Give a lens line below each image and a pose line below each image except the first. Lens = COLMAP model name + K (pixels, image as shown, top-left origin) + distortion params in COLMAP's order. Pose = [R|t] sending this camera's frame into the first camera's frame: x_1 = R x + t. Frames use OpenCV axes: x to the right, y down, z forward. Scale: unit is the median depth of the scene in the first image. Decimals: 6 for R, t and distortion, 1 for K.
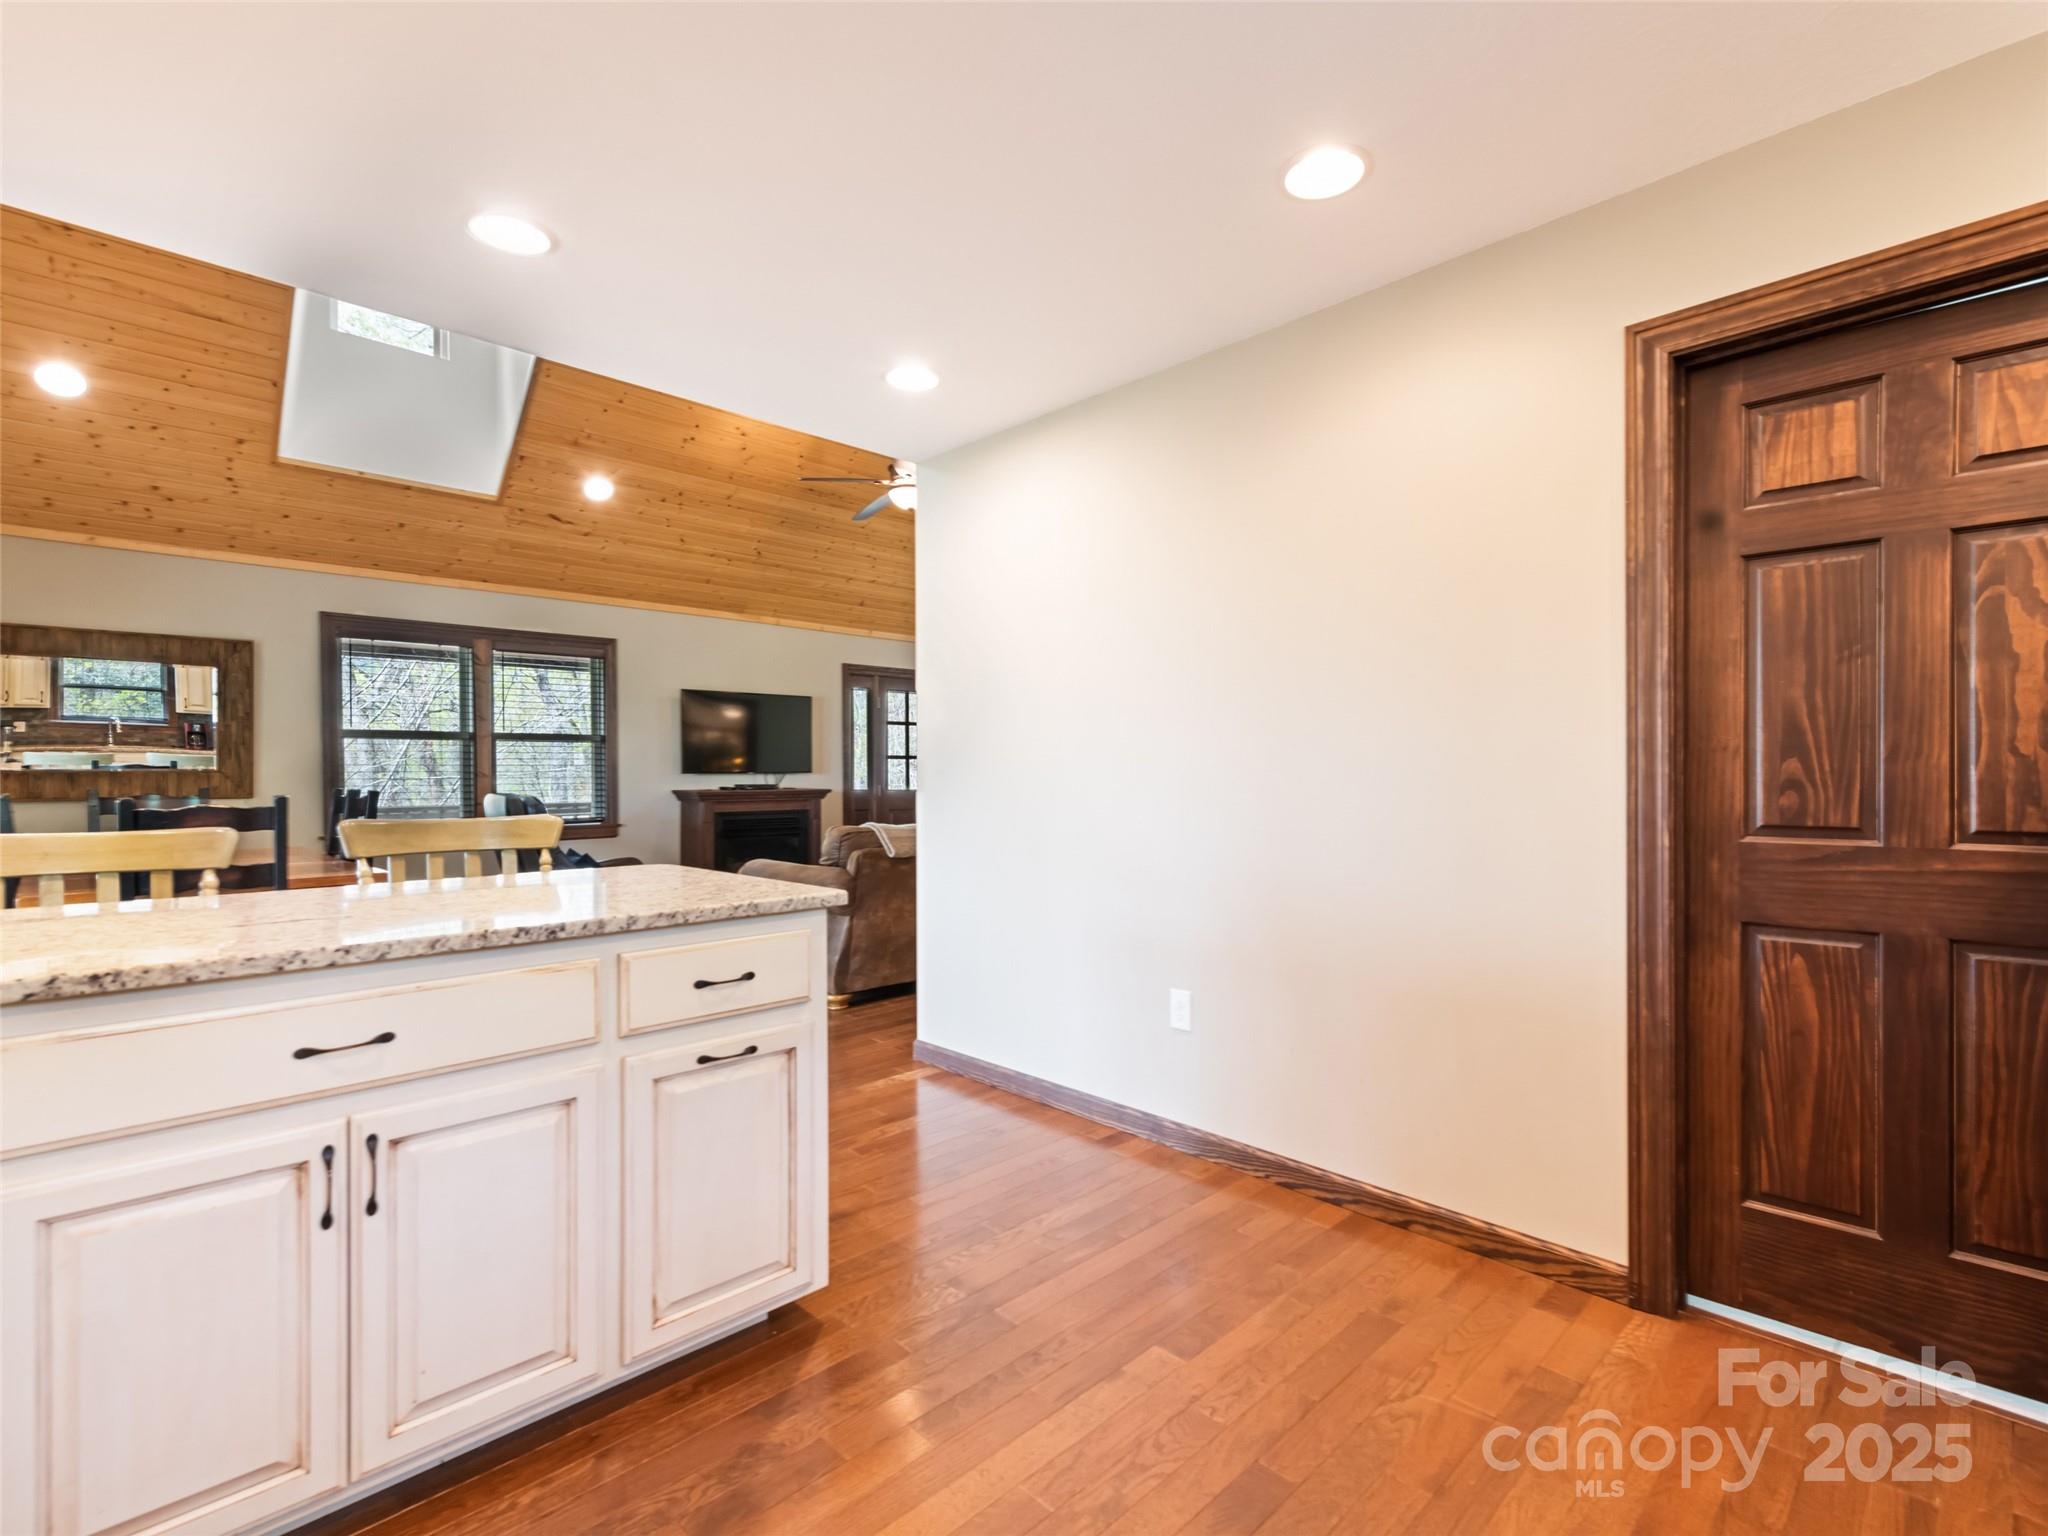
lens RADIAL K [[937.8, 0, 1065.2], [0, 937.8, 775.4], [0, 0, 1]] dist [0.010798, -0.001804]
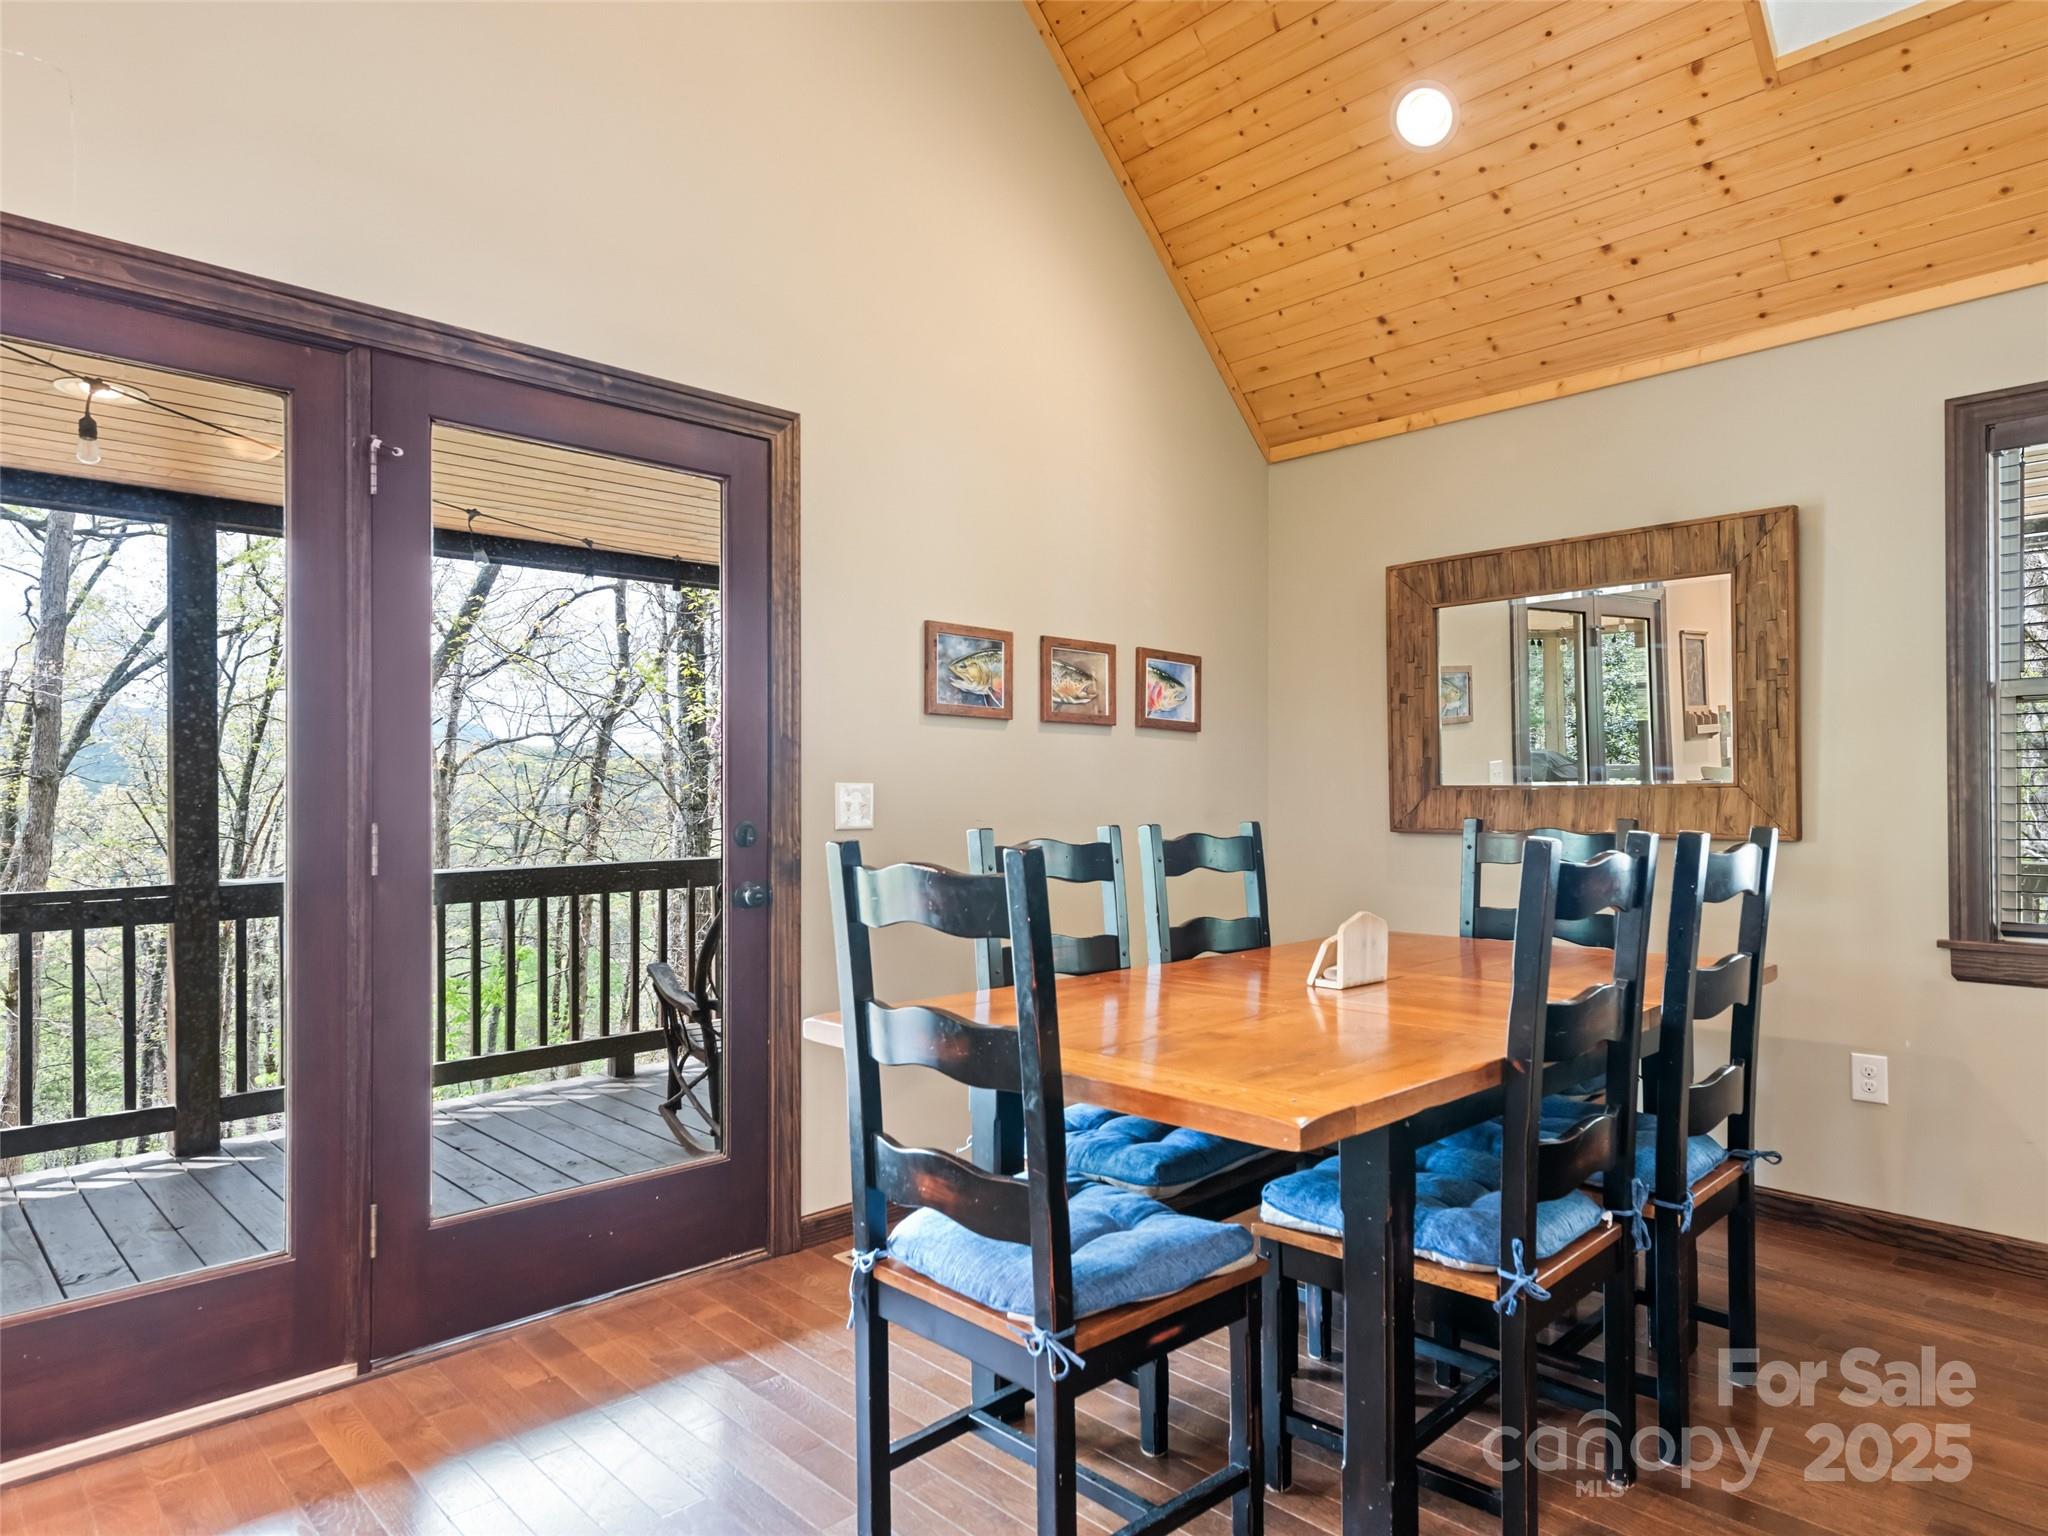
lens RADIAL K [[1253.4, 0, 1054.7], [0, 1253.4, 792.4], [0, 0, 1]] dist [0.024796, 0.000755]
pose [[-0.023428, -0.005458, -0.999711, -0.235861], [-0.004581, 0.999975, -0.005352, 0.004675], [0.999715, 0.004454, -0.023452, 0.669487]]
